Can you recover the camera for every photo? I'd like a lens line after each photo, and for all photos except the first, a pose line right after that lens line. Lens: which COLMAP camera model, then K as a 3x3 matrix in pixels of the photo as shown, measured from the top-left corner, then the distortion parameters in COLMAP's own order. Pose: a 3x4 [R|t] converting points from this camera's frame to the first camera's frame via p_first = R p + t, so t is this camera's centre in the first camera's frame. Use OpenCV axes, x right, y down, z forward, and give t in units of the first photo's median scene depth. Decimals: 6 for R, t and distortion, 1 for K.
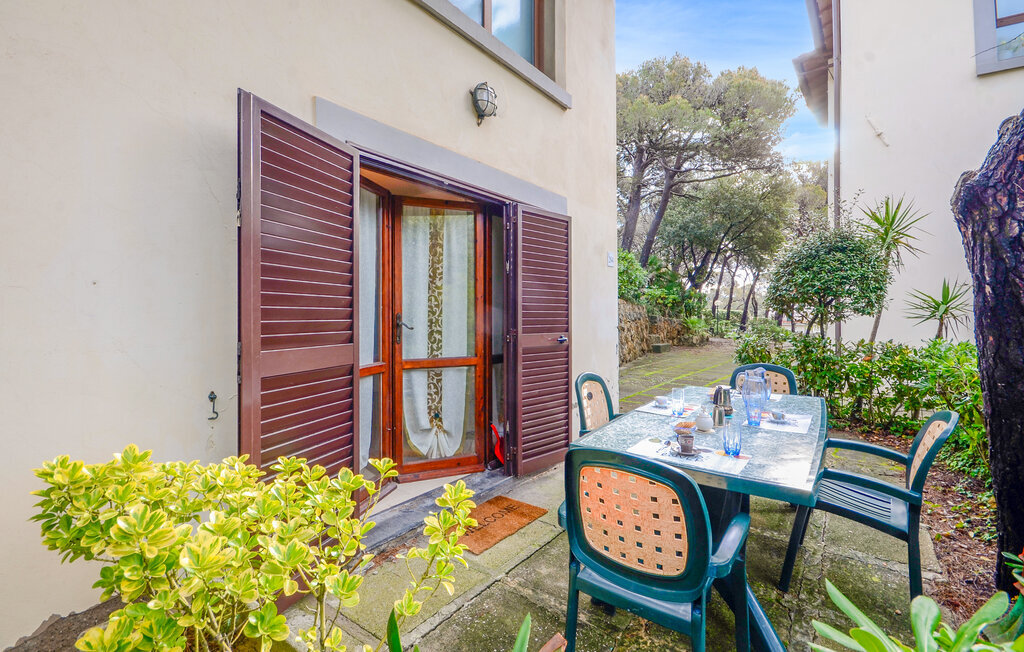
lens RADIAL K [[471.0, 0, 513.4], [0, 471.0, 304.3], [0, 0, 1]] dist [-0.000648, -0.000137]
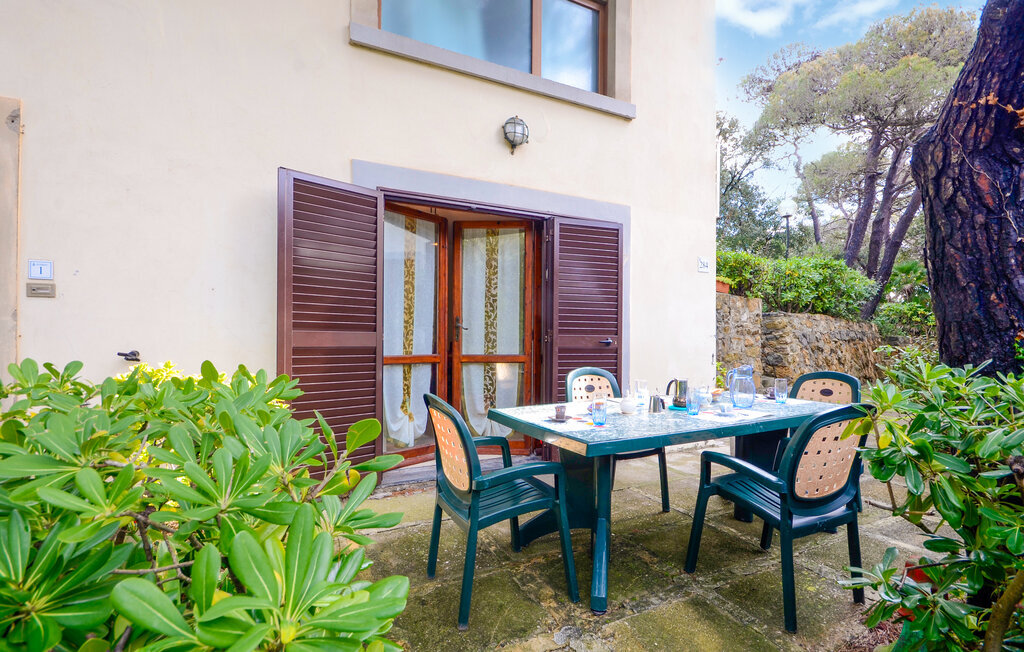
lens RADIAL K [[477.4, 0, 512.0], [0, 477.4, 326.0], [0, 0, 1]] dist [-0.001989, -0.000147]
pose [[0.897270, -0.003909, -0.441465, 0.416436], [0.002531, 0.999990, -0.003710, 0.046360], [0.441475, 0.002212, 0.897271, -0.054670]]
